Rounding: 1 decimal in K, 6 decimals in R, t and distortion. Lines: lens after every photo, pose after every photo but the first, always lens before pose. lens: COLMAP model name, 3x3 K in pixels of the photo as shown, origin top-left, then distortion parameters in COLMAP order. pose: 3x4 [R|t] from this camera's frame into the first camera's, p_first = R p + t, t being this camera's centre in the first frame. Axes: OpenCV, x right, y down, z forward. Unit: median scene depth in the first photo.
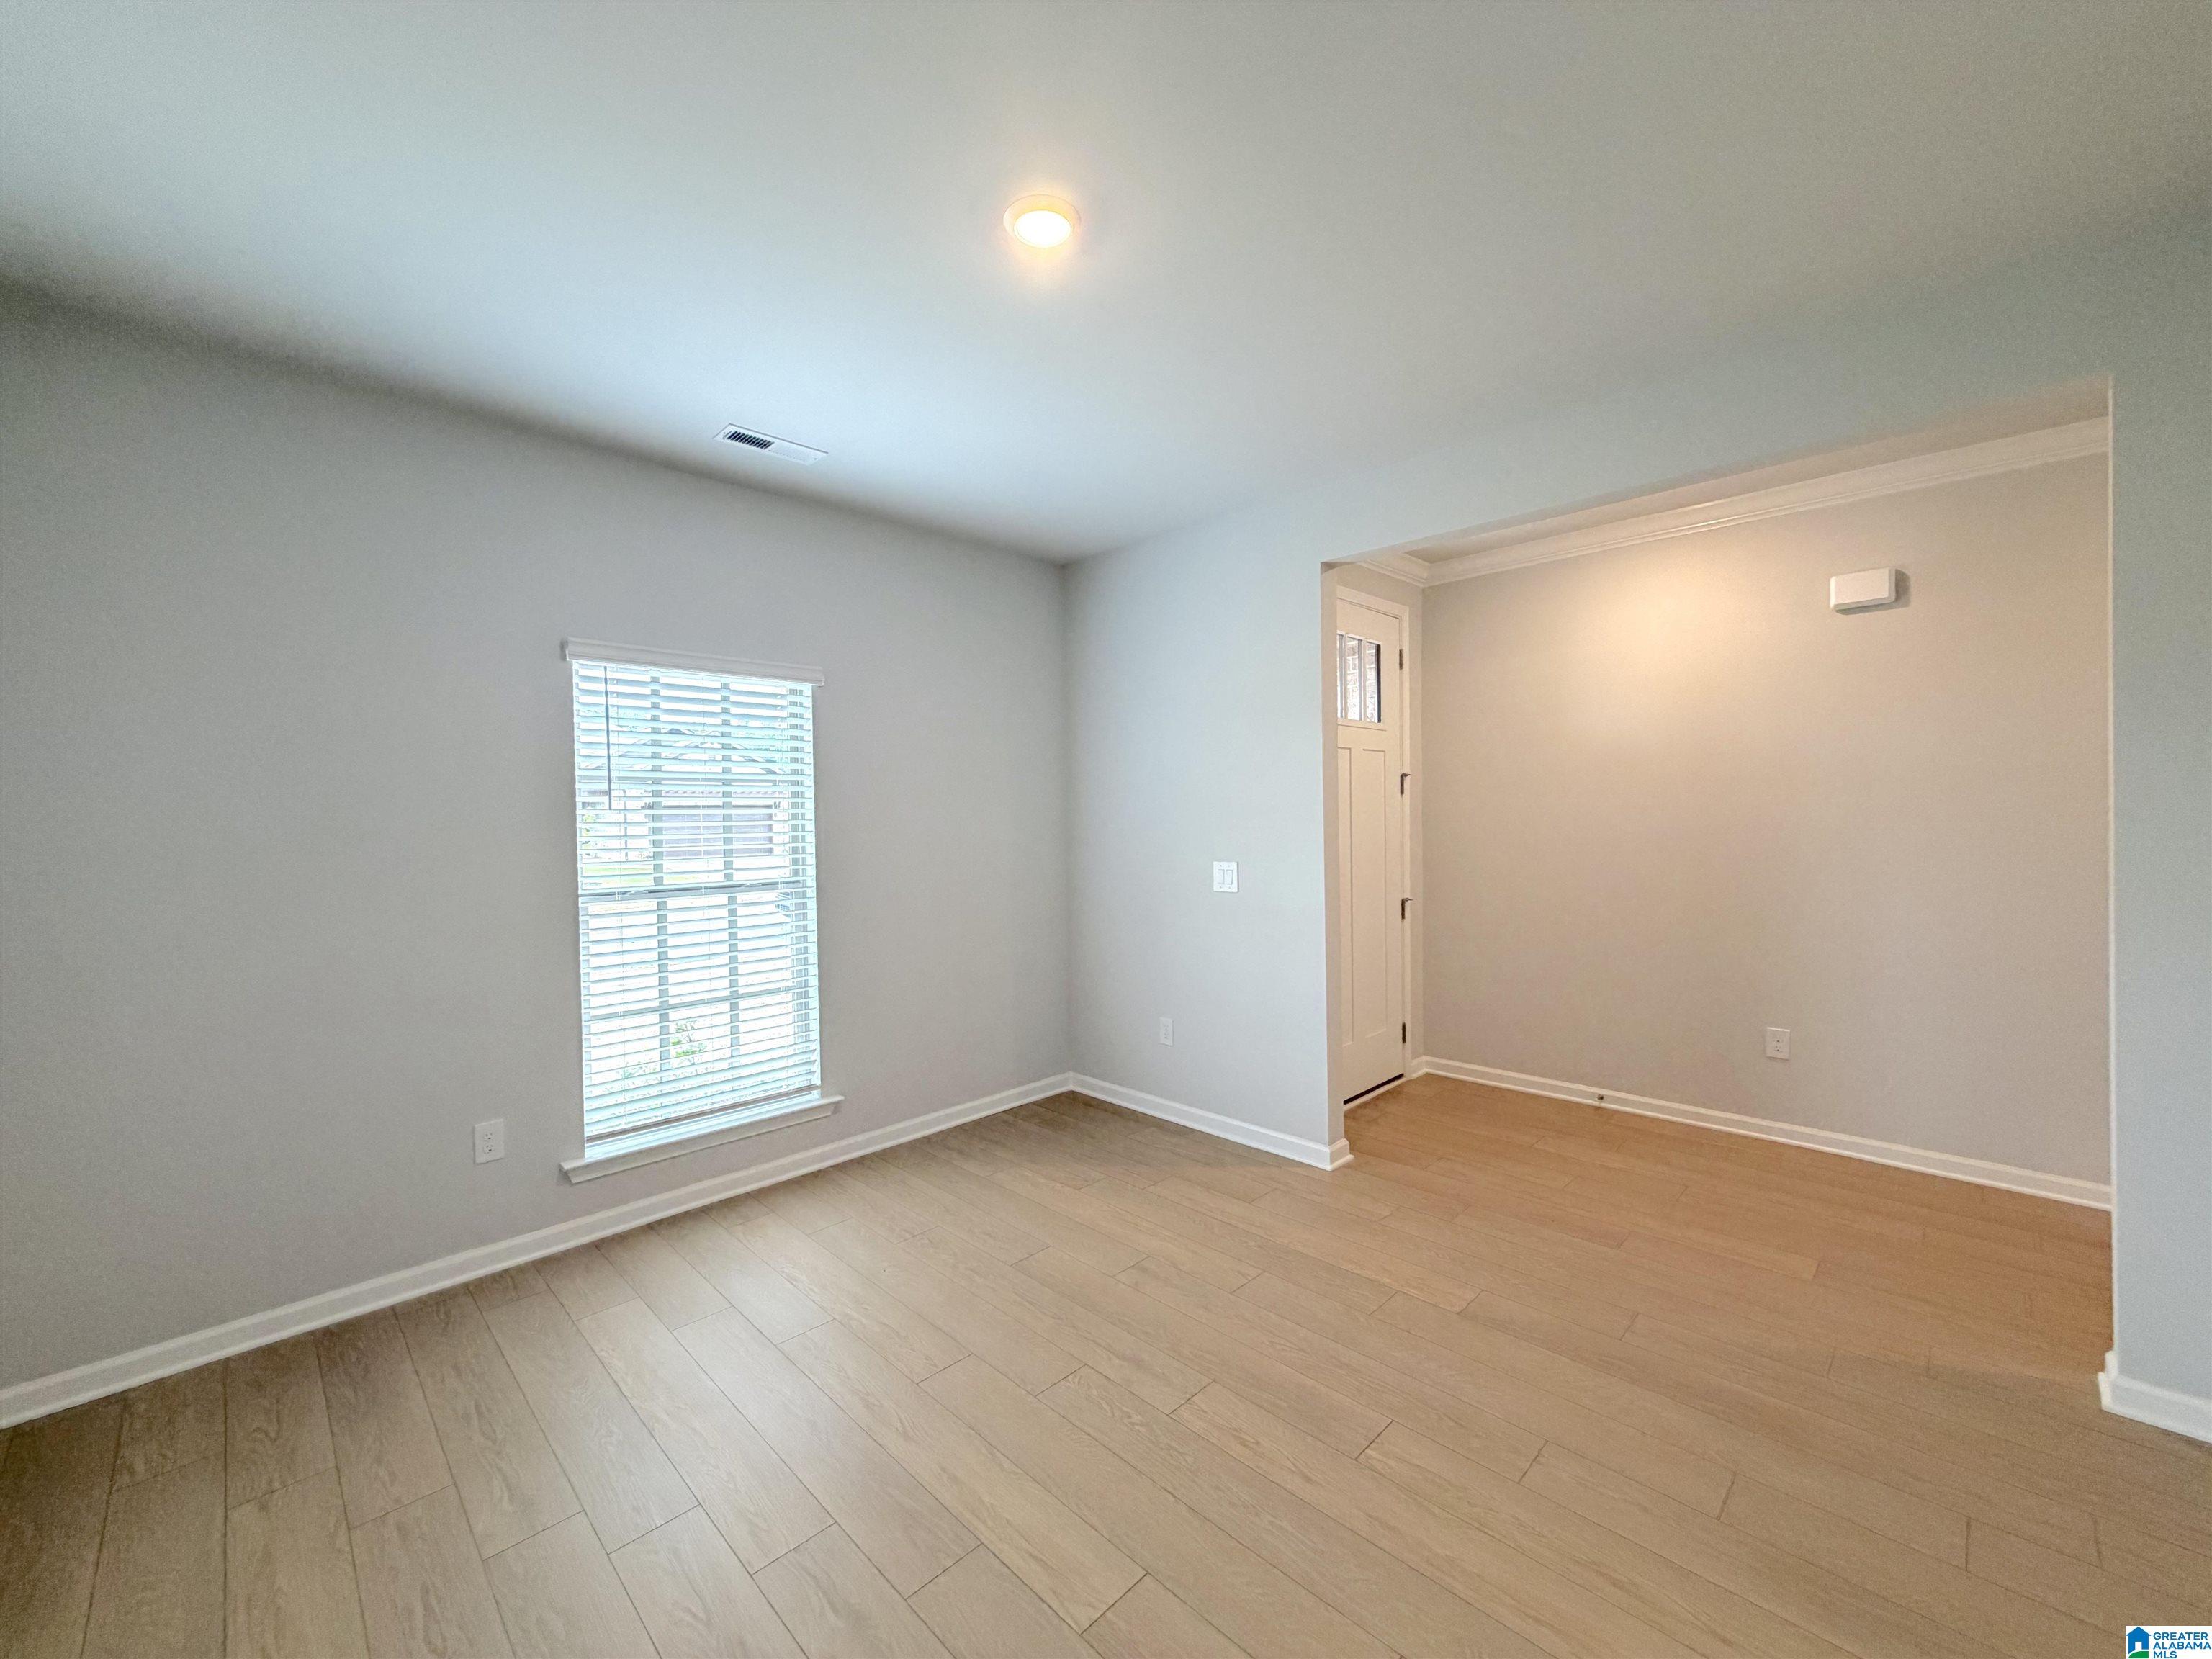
lens RADIAL K [[883.3, 0, 1089.3], [0, 883.3, 830.9], [0, 0, 1]] dist [0.002538, -0.000288]
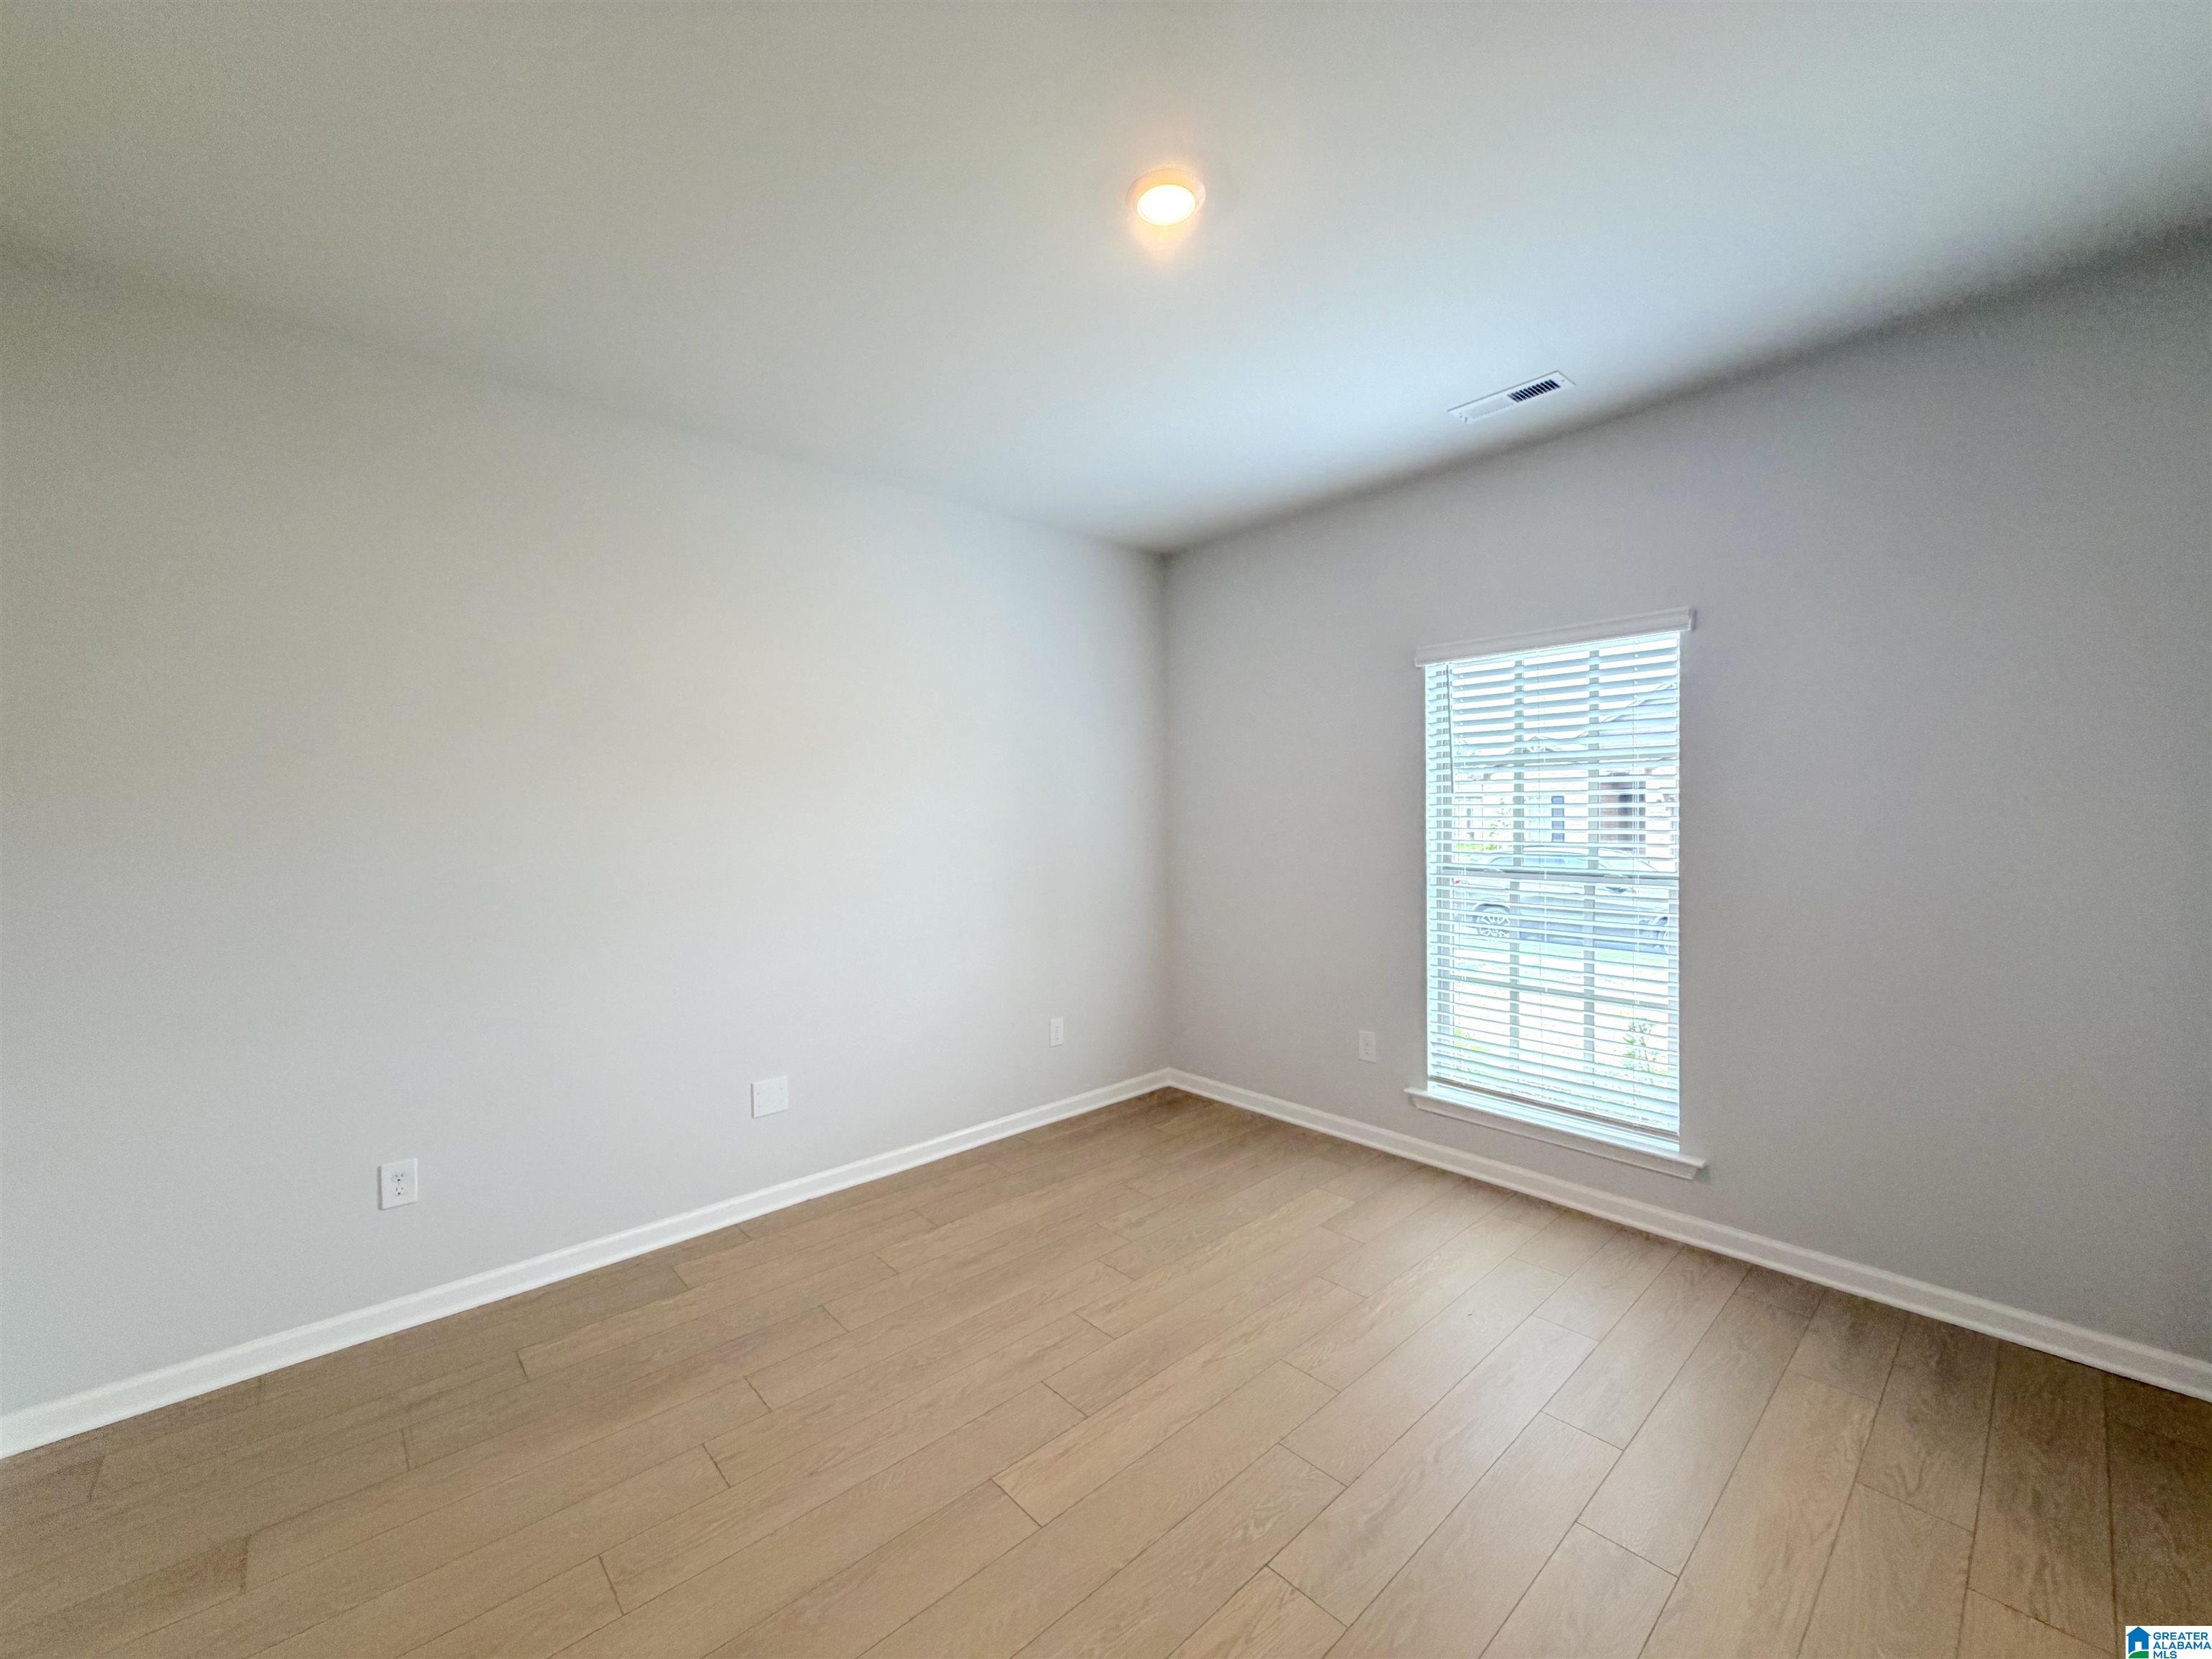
lens RADIAL K [[883.3, 0, 1108.2], [0, 883.3, 838.2], [0, 0, 1]] dist [0.002538, -0.000288]
pose [[-0.036425, 0.043476, -0.998390, 0.548064], [-0.007402, 0.999014, 0.043773, -0.011938], [0.999309, 0.008984, -0.036067, 0.566815]]
